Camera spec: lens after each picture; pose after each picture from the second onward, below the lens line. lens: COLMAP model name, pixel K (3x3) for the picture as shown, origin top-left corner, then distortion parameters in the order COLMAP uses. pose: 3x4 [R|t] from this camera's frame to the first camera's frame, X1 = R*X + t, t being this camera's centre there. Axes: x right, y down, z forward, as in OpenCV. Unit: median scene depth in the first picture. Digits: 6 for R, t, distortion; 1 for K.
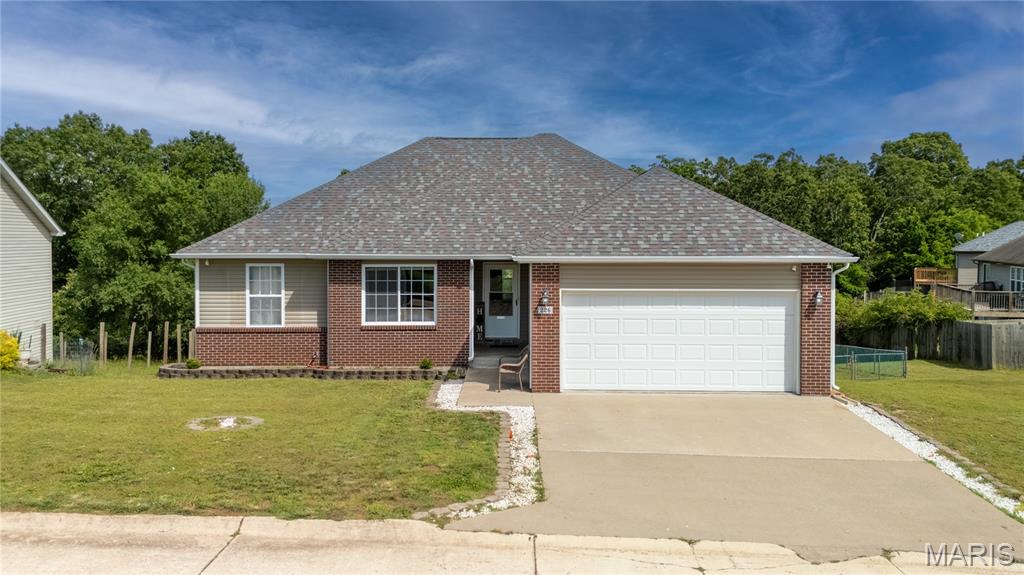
lens RADIAL K [[904.9, 0, 512.0], [0, 904.9, 287.5], [0, 0, 1]] dist [0.109835, 0.000955]
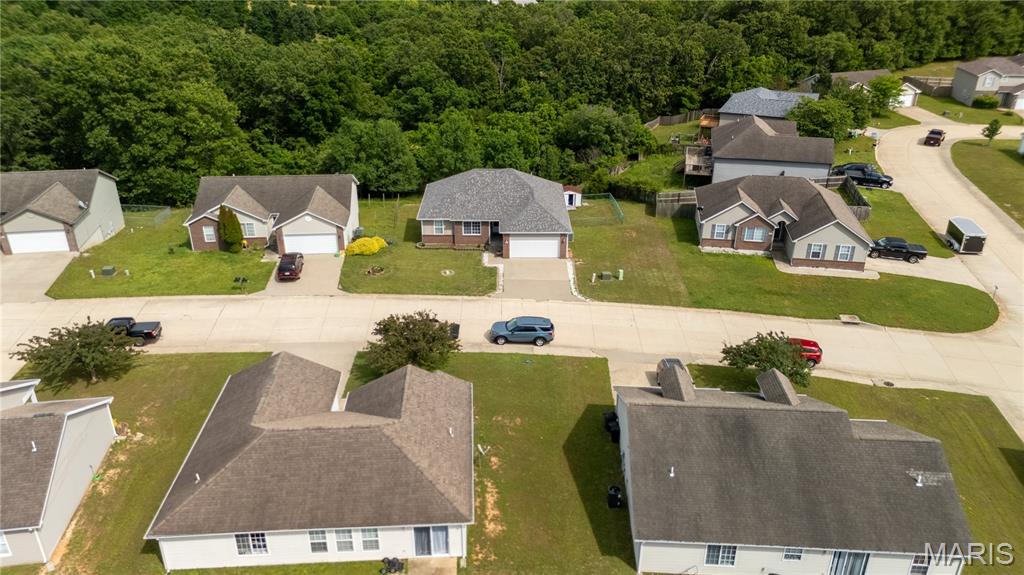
lens RADIAL K [[752.4, 0, 512.0], [0, 752.4, 287.5], [0, 0, 1]] dist [0.081729, -0.080883]
pose [[0.999962, -0.000956, 0.008638, 0.031673], [-0.002430, 0.923506, 0.383577, -1.234799], [-0.008344, -0.383584, 0.923468, -2.643866]]
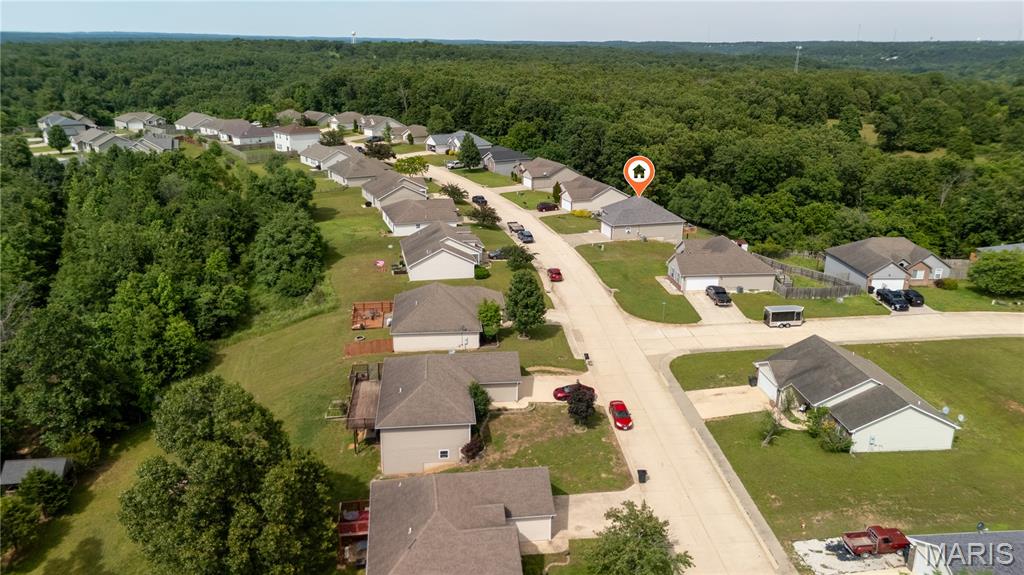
lens RADIAL K [[752.4, 0, 512.0], [0, 752.4, 287.5], [0, 0, 1]] dist [0.081729, -0.080883]
pose [[0.266644, 0.299135, -0.916198, 7.021513], [-0.062427, 0.953979, 0.293302, -1.550089], [0.961771, -0.021011, 0.273047, -1.982741]]
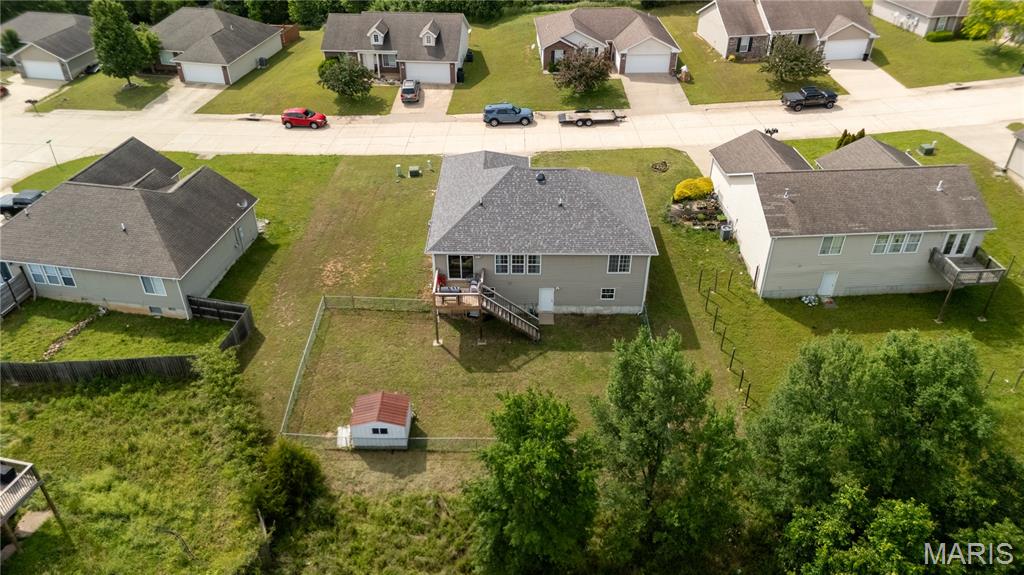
lens RADIAL K [[752.4, 0, 512.0], [0, 752.4, 287.5], [0, 0, 1]] dist [0.081729, -0.080883]
pose [[-0.999948, -0.006937, 0.007537, 0.046877], [-0.000918, 0.793487, 0.608586, -1.562956], [-0.010202, 0.608547, -0.793452, 3.895134]]
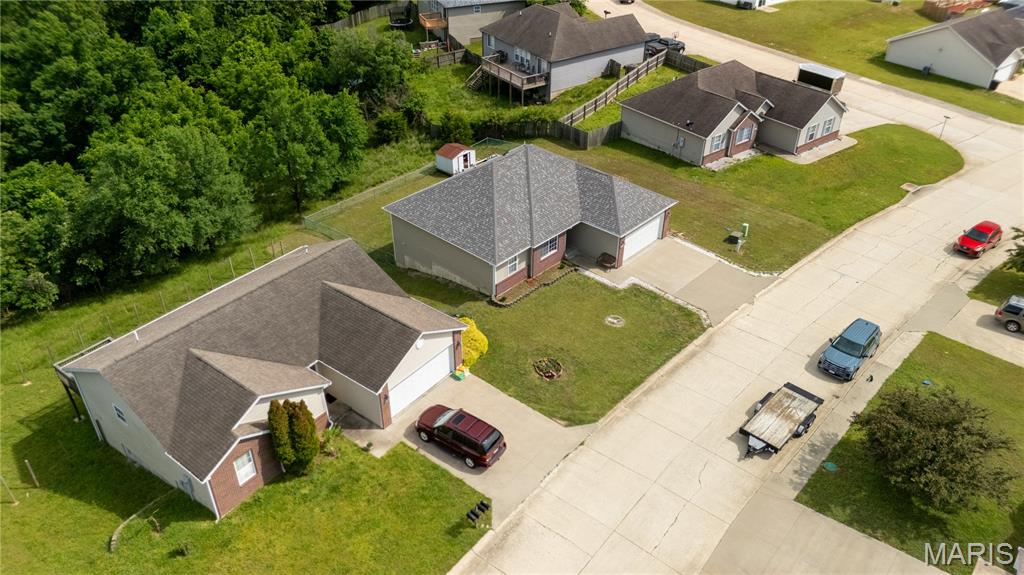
lens RADIAL K [[752.4, 0, 512.0], [0, 752.4, 287.5], [0, 0, 1]] dist [0.081729, -0.080883]
pose [[0.676911, -0.411275, 0.610446, -1.956984], [0.036688, 0.847158, 0.530073, -1.304674], [-0.735150, -0.336416, 0.588539, -0.364294]]
